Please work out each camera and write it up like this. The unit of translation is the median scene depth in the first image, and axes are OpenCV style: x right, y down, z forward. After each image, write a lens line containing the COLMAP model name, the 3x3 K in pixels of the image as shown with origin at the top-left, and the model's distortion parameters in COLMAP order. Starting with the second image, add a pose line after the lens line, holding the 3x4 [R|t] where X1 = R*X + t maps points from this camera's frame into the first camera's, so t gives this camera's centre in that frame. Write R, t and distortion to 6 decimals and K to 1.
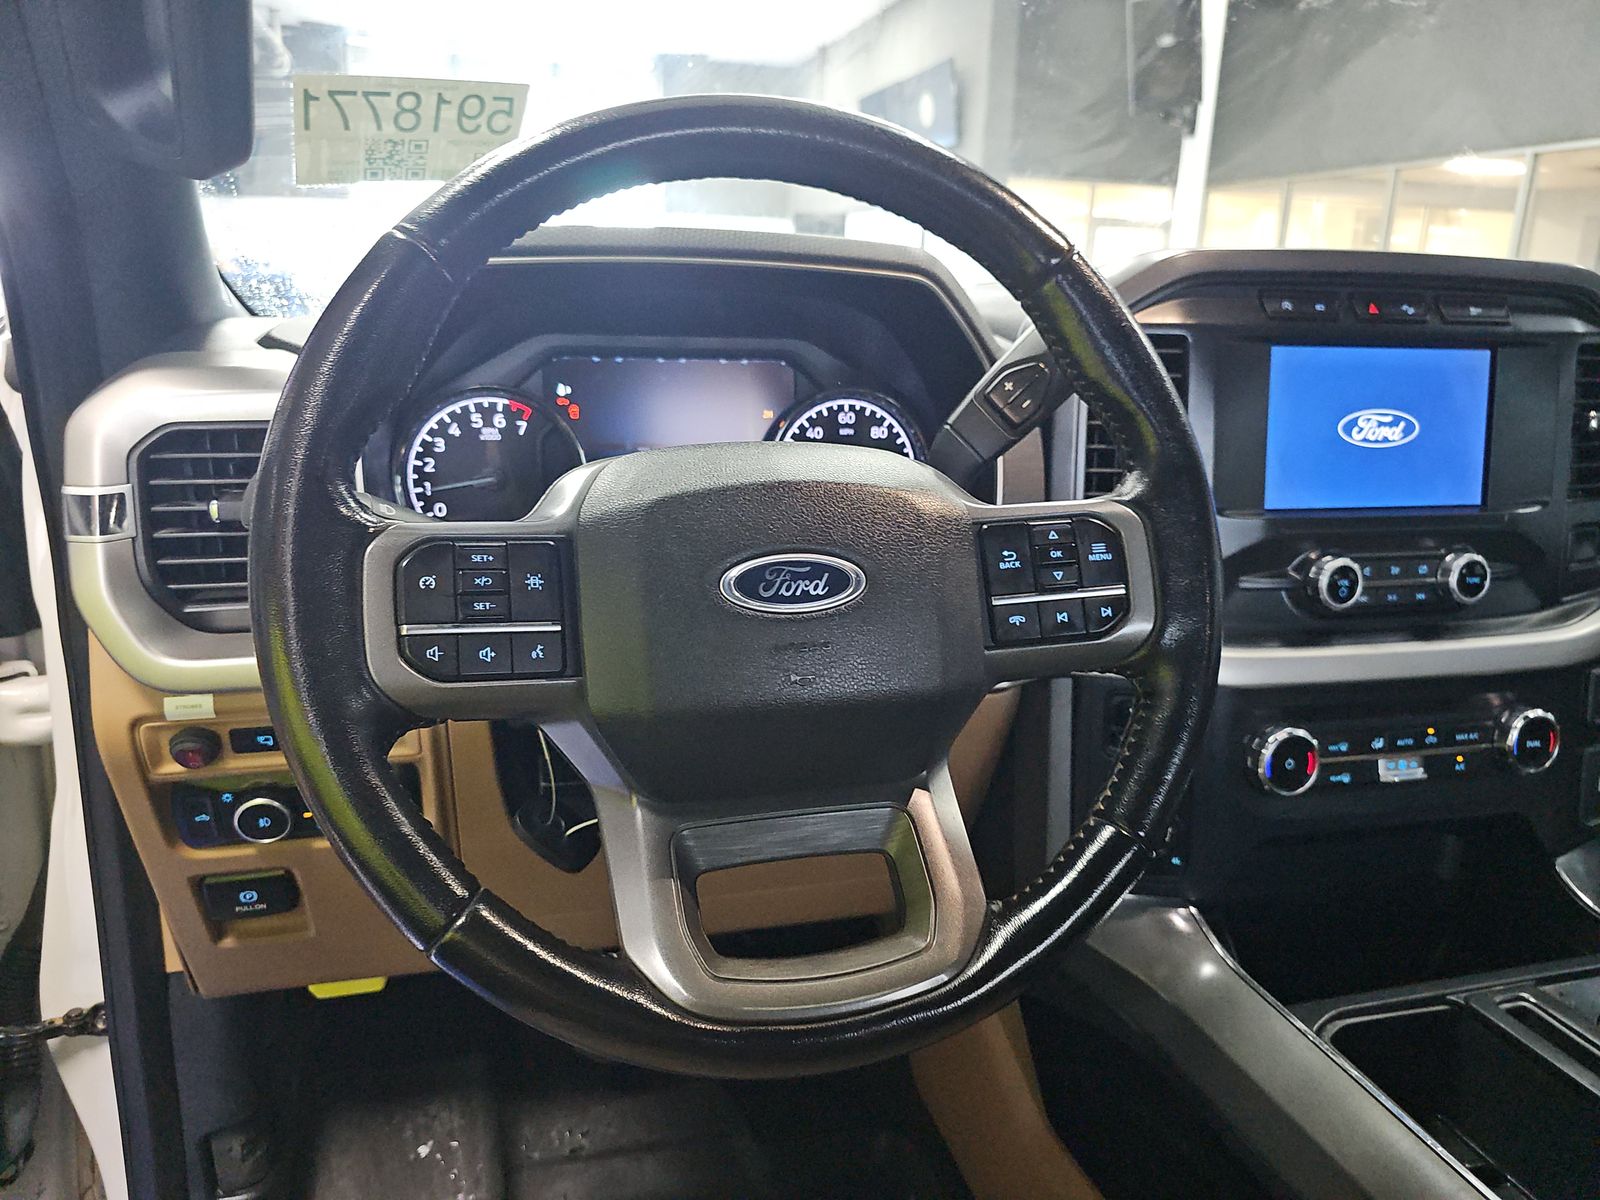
lens RADIAL K [[1048.9, 0, 793.0], [0, 1048.9, 590.7], [0, 0, 1]] dist [0.063943, -0.066444]
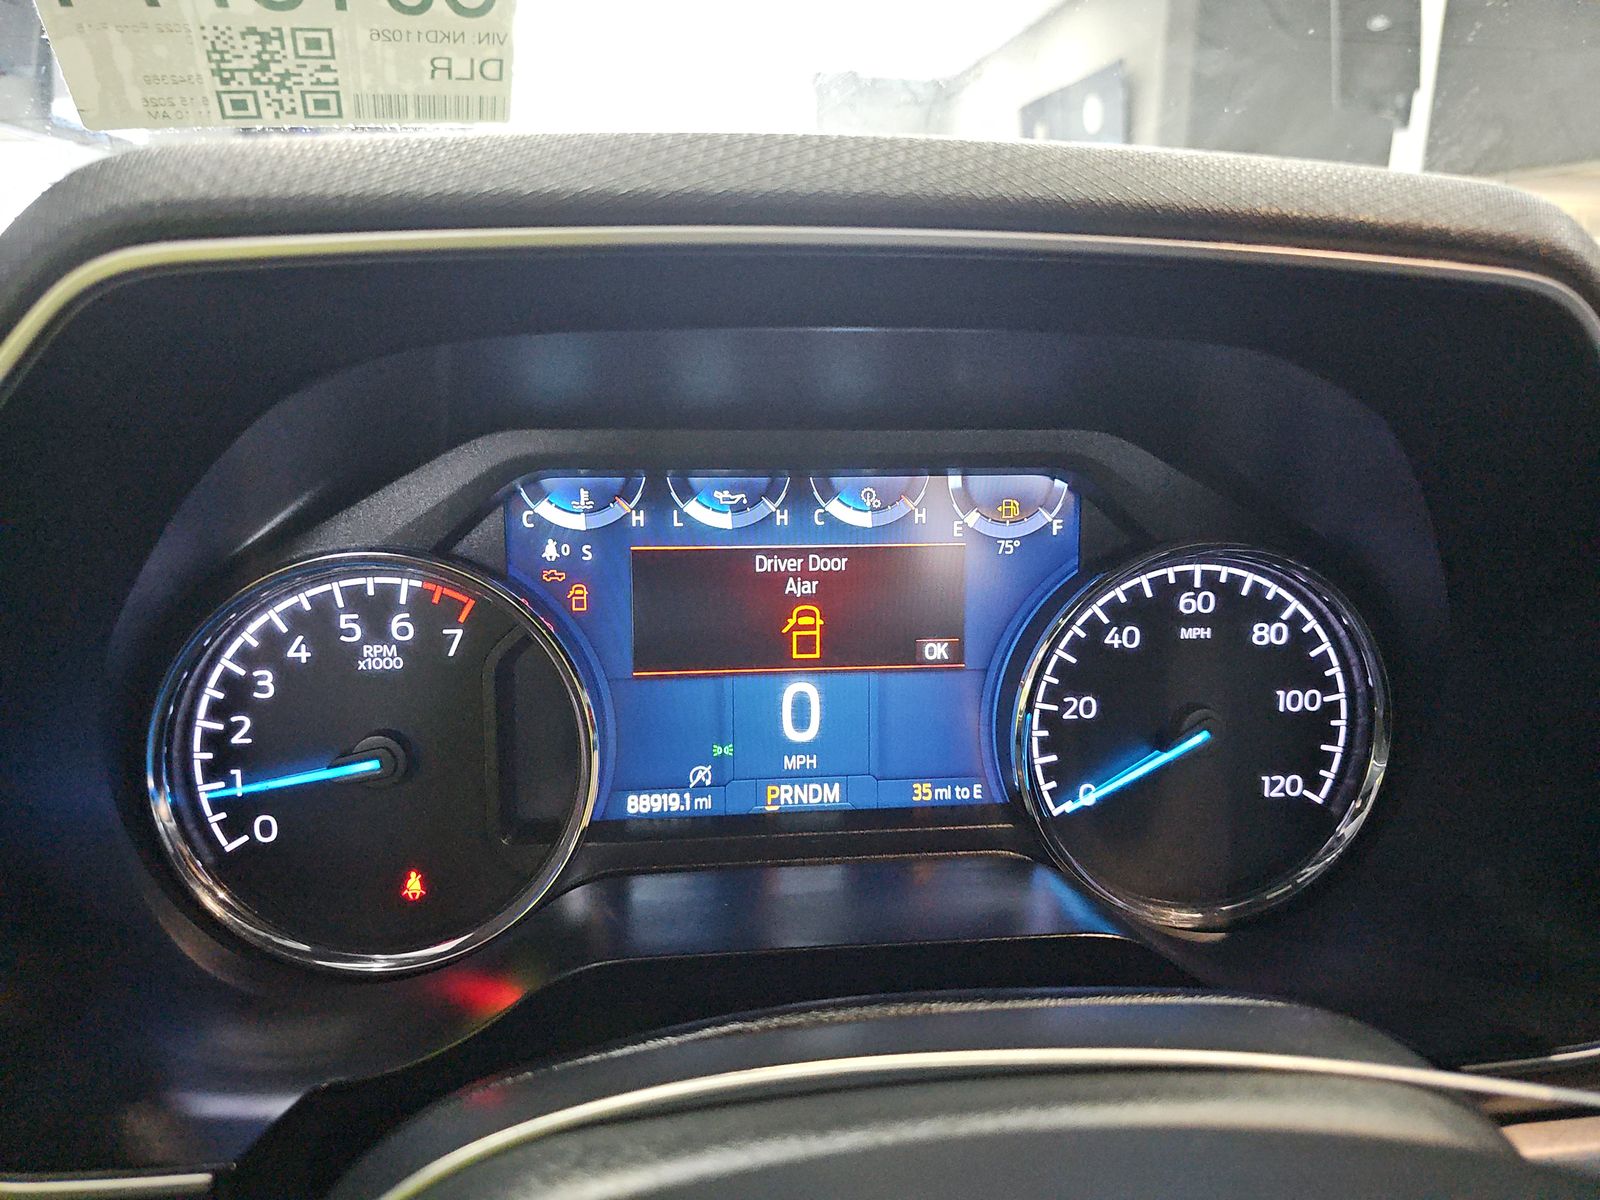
lens RADIAL K [[1048.9, 0, 793.0], [0, 1048.9, 590.7], [0, 0, 1]] dist [0.063943, -0.066444]
pose [[0.991017, 0.020225, -0.132197, -0.061574], [-0.022378, 0.999640, -0.014820, -0.171721], [0.131850, 0.017645, 0.991113, 0.585938]]
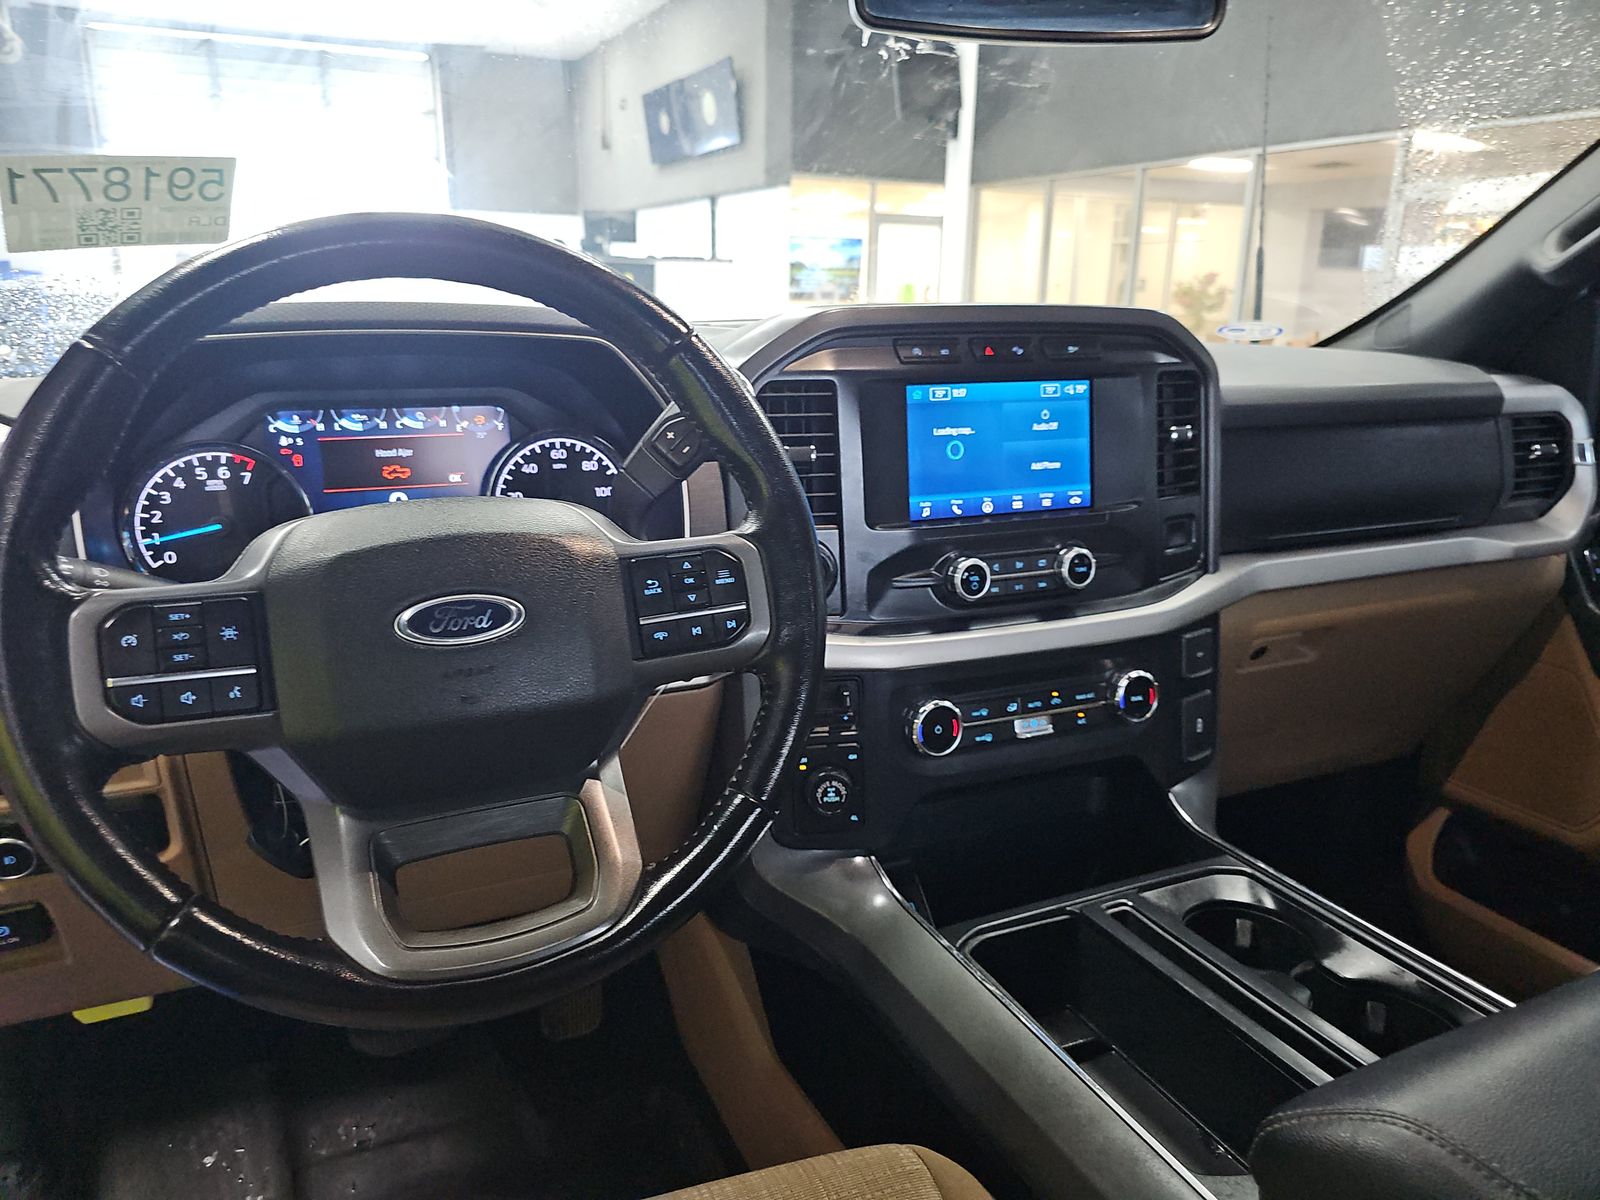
lens RADIAL K [[1046.8, 0, 767.6], [0, 1046.8, 591.9], [0, 0, 1]] dist [0.046662, -0.037582]
pose [[0.987622, -0.057841, 0.145796, 0.107357], [0.056411, 0.998310, 0.013926, -0.022113], [-0.146355, -0.005529, 0.989217, -0.155544]]
